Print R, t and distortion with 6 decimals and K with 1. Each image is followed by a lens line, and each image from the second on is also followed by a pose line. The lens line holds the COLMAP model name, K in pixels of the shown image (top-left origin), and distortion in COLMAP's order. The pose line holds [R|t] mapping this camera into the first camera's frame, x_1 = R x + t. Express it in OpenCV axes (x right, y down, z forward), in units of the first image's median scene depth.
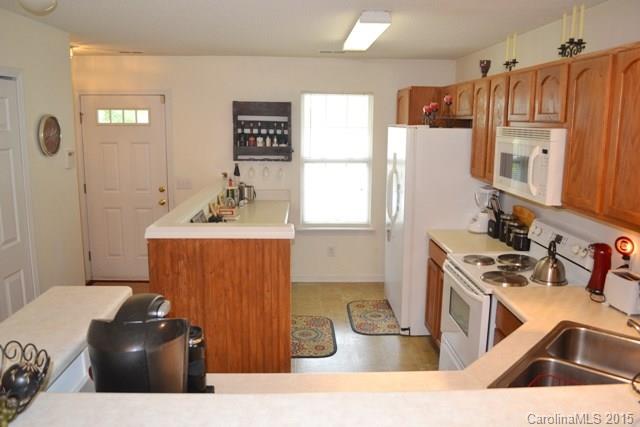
lens RADIAL K [[504.8, 0, 320.0], [0, 504.8, 213.5], [0, 0, 1]] dist [-0.073293, -0.002782]
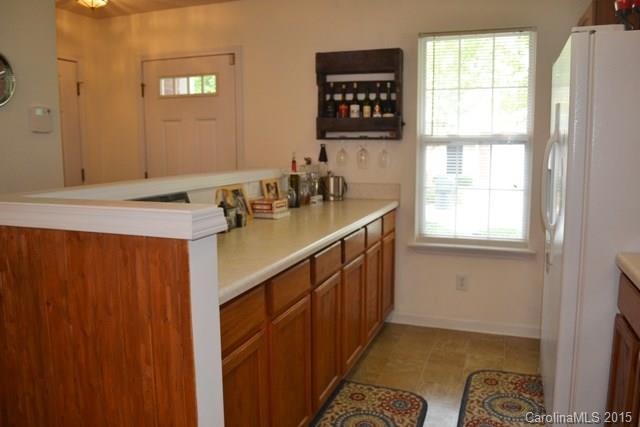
lens RADIAL K [[504.8, 0, 320.0], [0, 504.8, 213.5], [0, 0, 1]] dist [-0.073293, -0.002782]
pose [[0.925770, 0.036423, -0.376329, 0.097477], [-0.053014, 0.998021, -0.033823, 0.020225], [0.374352, 0.051263, 0.925868, 0.361916]]
